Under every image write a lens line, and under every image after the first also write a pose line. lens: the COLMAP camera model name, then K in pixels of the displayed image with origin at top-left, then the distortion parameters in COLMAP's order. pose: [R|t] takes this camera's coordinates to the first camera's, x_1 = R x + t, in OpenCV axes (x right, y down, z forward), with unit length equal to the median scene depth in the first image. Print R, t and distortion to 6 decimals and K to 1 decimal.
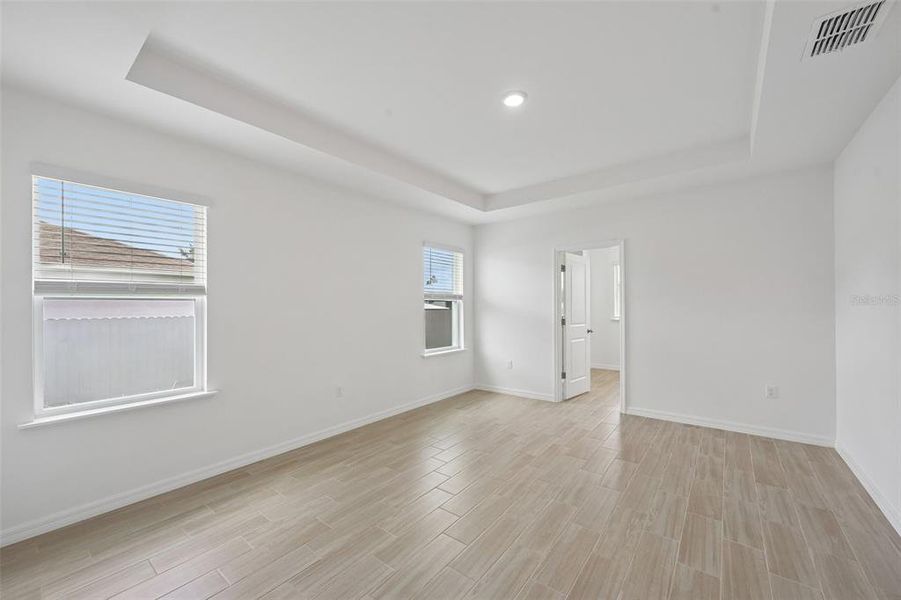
lens RADIAL K [[355.5, 0, 455.5], [0, 355.5, 298.3], [0, 0, 1]] dist [-0.002067, -0.000152]
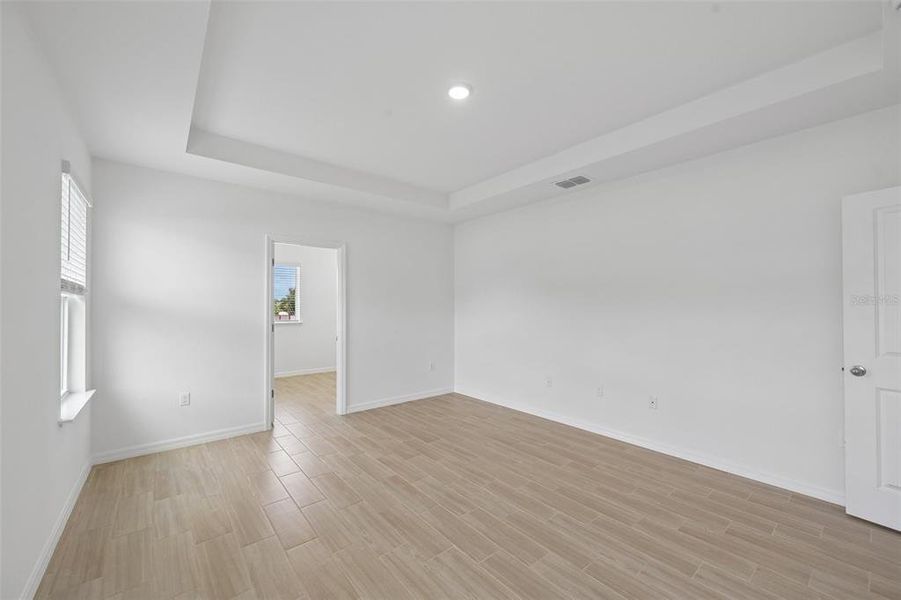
lens RADIAL K [[355.5, 0, 452.9], [0, 355.5, 303.8], [0, 0, 1]] dist [-0.002067, -0.000152]
pose [[0.219840, 0.011552, 0.975468, -0.559069], [-0.022421, 0.999726, -0.006787, 0.009120], [-0.975278, -0.020379, 0.220039, 0.587406]]
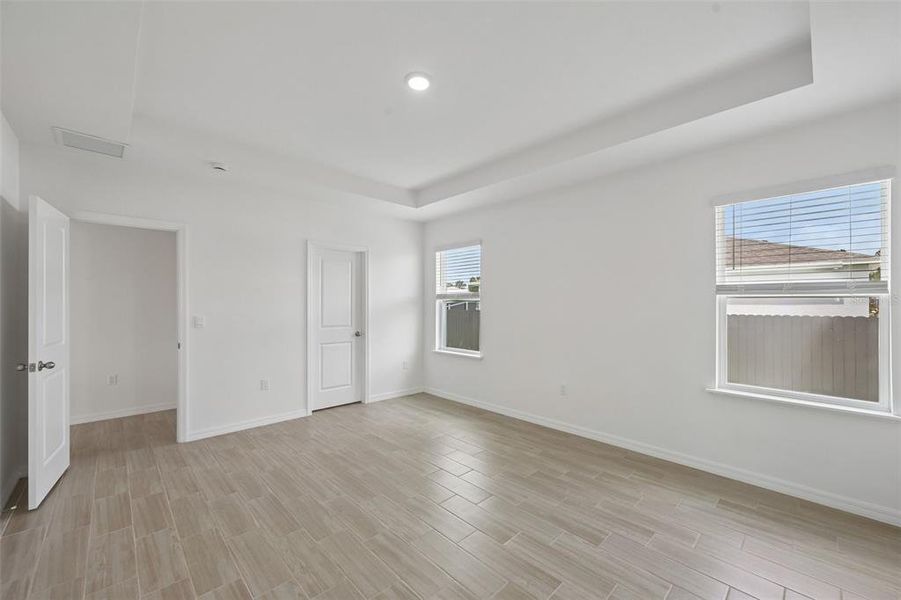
lens RADIAL K [[355.5, 0, 455.2], [0, 355.5, 304.8], [0, 0, 1]] dist [-0.002067, -0.000152]
pose [[-0.150661, 0.006529, -0.988564, 0.768952], [0.021675, 0.999760, 0.003300, 0.007099], [0.988348, -0.020930, -0.150766, 0.898821]]
